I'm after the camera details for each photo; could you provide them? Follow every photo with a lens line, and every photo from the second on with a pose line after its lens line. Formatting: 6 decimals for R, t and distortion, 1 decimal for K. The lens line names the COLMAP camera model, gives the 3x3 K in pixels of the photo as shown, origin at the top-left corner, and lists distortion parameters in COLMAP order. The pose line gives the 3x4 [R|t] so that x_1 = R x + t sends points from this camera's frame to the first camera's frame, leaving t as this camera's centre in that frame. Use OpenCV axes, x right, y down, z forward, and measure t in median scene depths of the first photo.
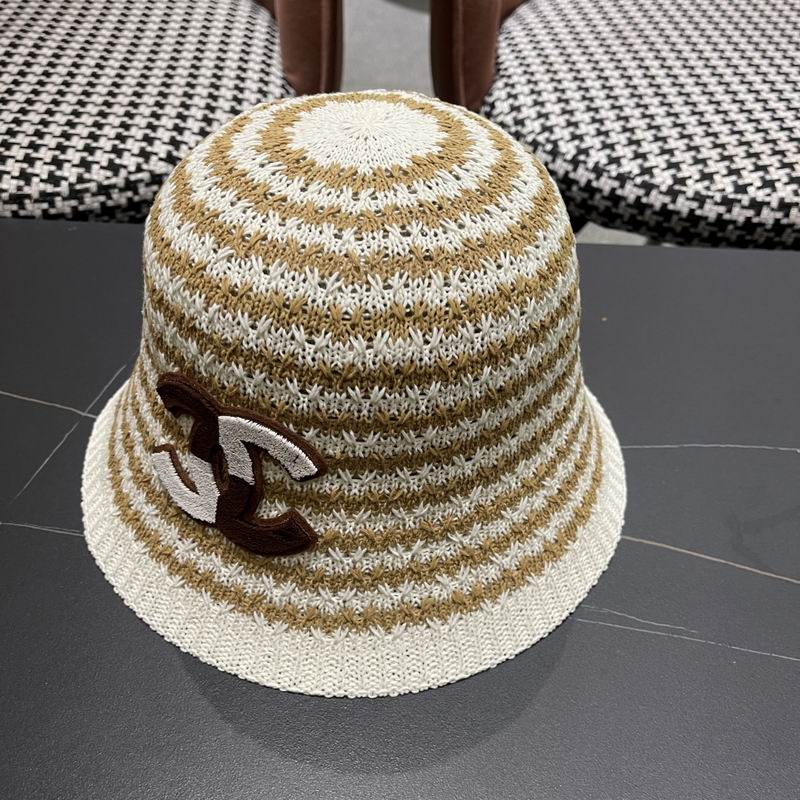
lens RADIAL K [[851.8, 0, 402.8], [0, 851.8, 409.0], [0, 0, 1]] dist [0.021623, 0.000000]
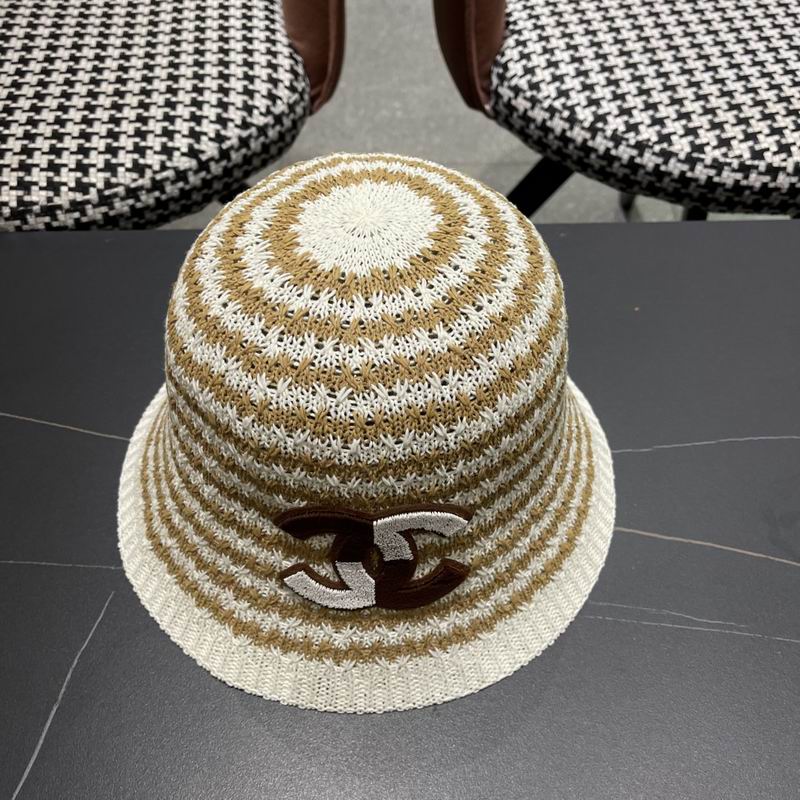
lens RADIAL K [[851.8, 0, 405.1], [0, 851.8, 412.4], [0, 0, 1]] dist [0.021623, 0.000000]
pose [[0.997316, -0.066951, 0.029649, -0.074414], [0.061474, 0.985571, 0.157705, -0.136382], [-0.039779, -0.155459, 0.987041, -0.041743]]
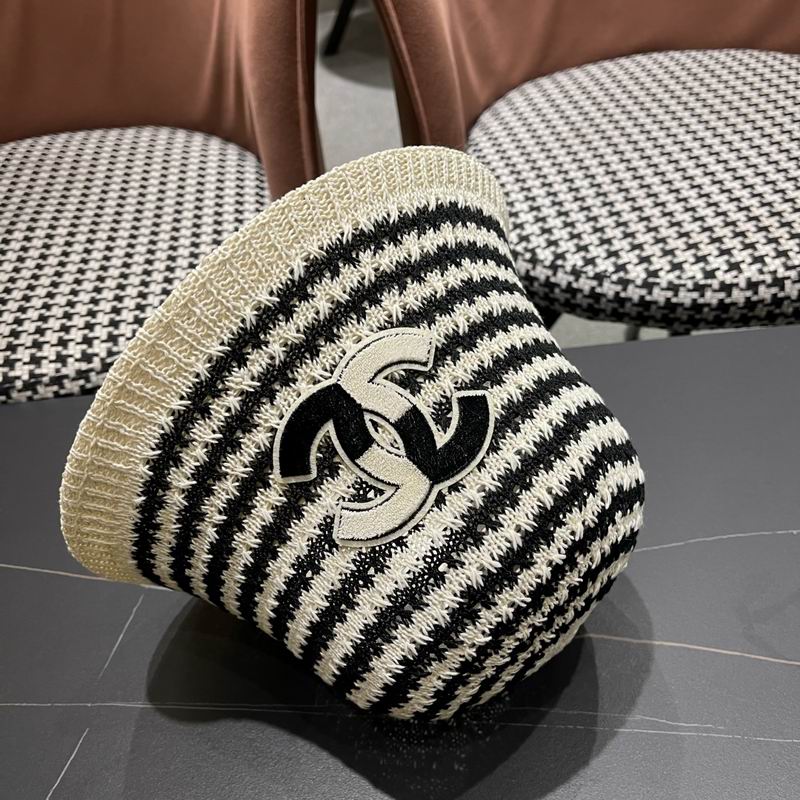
lens RADIAL K [[851.8, 0, 398.7], [0, 851.8, 406.6], [0, 0, 1]] dist [0.021623, 0.000000]
pose [[0.989735, -0.140784, -0.024566, 0.008464], [0.139471, 0.989022, -0.048824, -0.090887], [0.031169, 0.044897, 0.998505, -0.081144]]
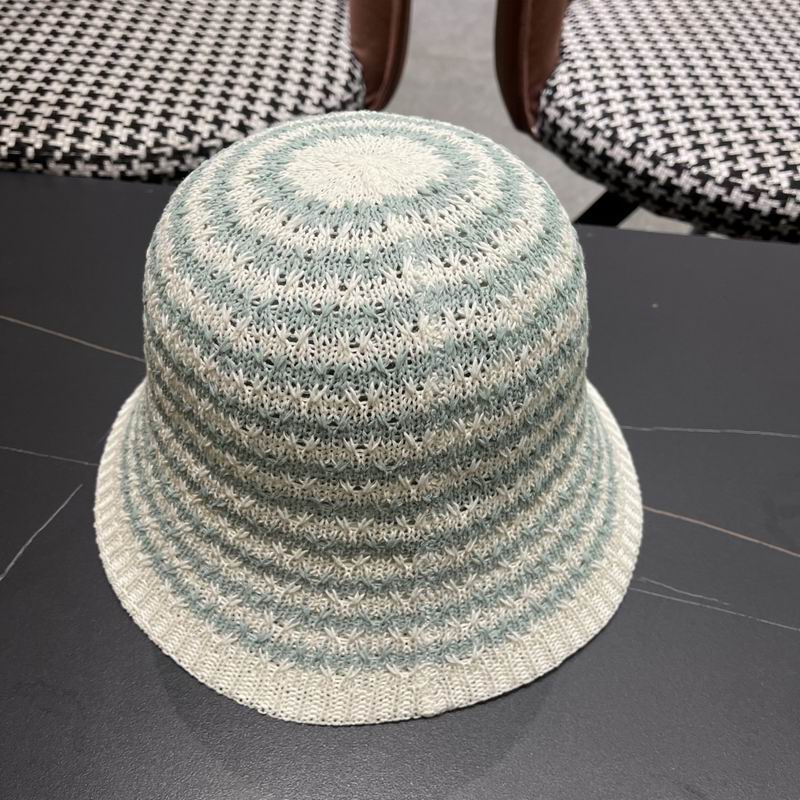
lens RADIAL K [[851.8, 0, 397.8], [0, 851.8, 412.1], [0, 0, 1]] dist [0.021623, 0.000000]
pose [[0.997709, 0.059631, -0.031937, -0.028976], [-0.058453, 0.997618, 0.036614, 0.003502], [0.034044, -0.034663, 0.998819, -0.043707]]
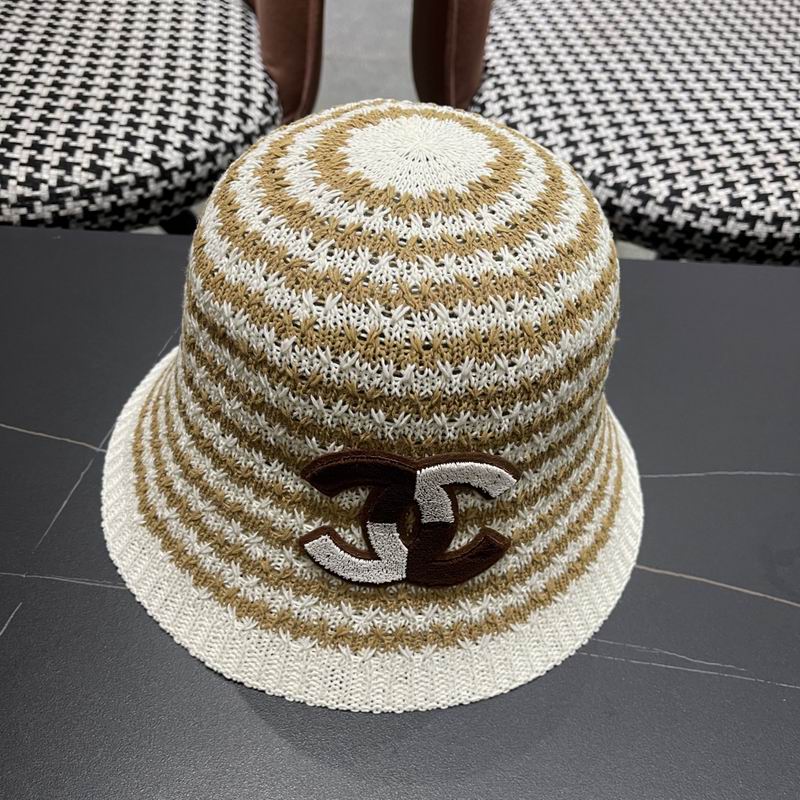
lens RADIAL K [[851.8, 0, 400.0], [0, 851.8, 408.9], [0, 0, 1]] dist [0.021623, 0.000000]
pose [[0.995556, -0.008837, 0.093757, -0.093628], [0.004899, 0.999099, 0.042155, -0.055980], [-0.094045, -0.041508, 0.994702, 0.021763]]
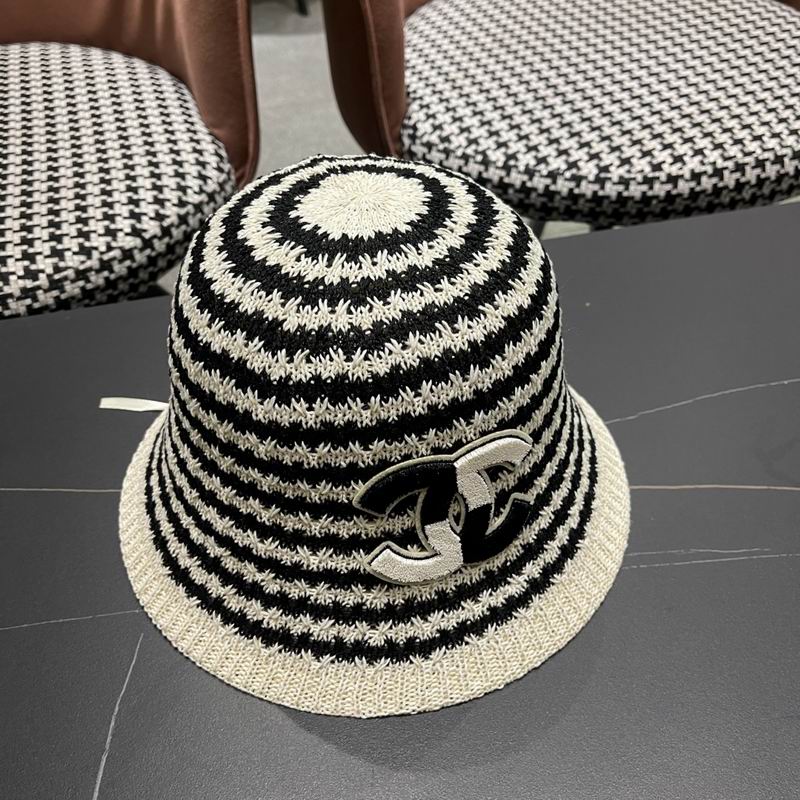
lens RADIAL K [[851.8, 0, 403.5], [0, 851.8, 408.5], [0, 0, 1]] dist [0.021623, 0.000000]
pose [[0.962990, -0.215266, 0.162203, -0.175095], [0.215105, 0.976411, 0.018772, -0.037198], [-0.162418, 0.016814, 0.986579, -0.055862]]
